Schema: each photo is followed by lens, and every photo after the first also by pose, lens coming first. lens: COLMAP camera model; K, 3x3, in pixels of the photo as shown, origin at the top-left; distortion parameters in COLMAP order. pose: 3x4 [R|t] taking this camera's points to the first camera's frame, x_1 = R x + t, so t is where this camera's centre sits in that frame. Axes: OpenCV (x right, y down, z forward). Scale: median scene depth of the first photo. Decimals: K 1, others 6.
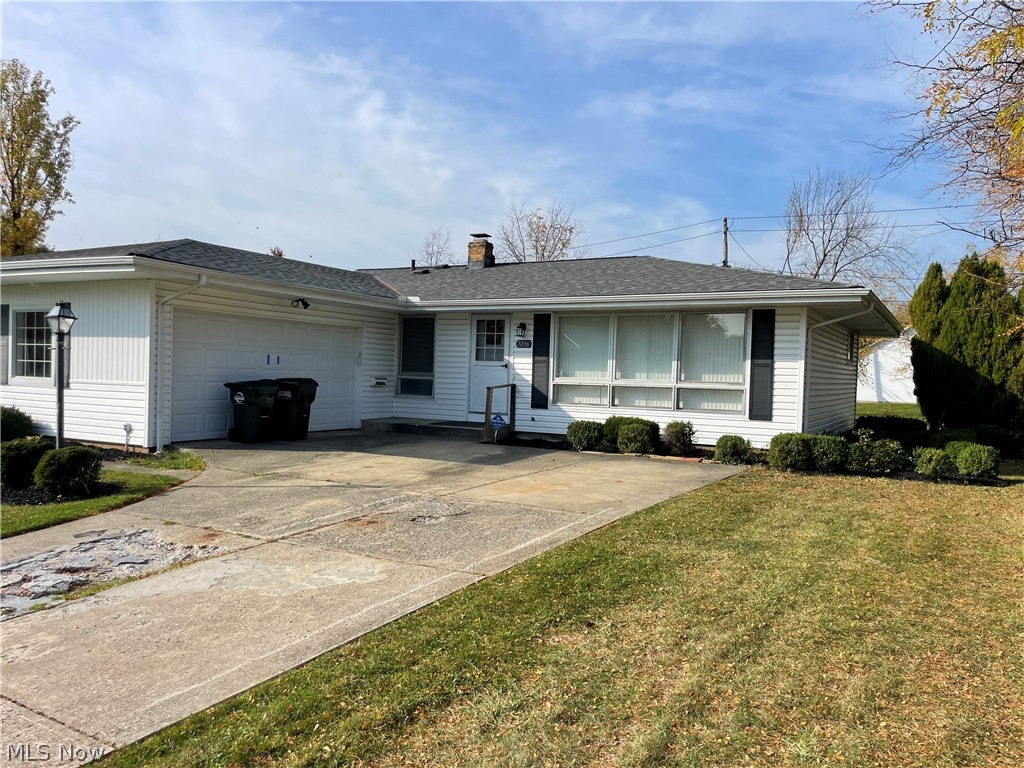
lens RADIAL K [[850.7, 0, 512.0], [0, 850.7, 384.0], [0, 0, 1]] dist [0.114215, -0.173507]
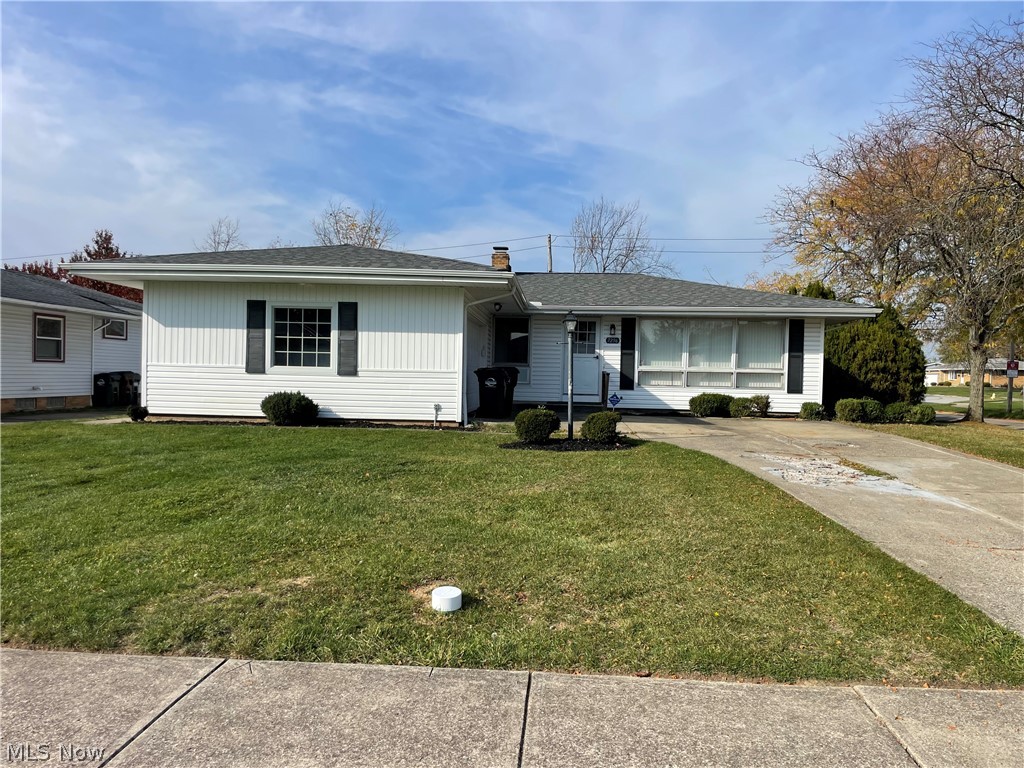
lens RADIAL K [[850.7, 0, 512.0], [0, 850.7, 384.0], [0, 0, 1]] dist [0.114215, -0.173507]
pose [[0.894488, -0.012928, 0.446904, -0.322469], [0.008926, 0.999899, 0.011059, 0.001891], [-0.447002, -0.005903, 0.894514, -0.047121]]
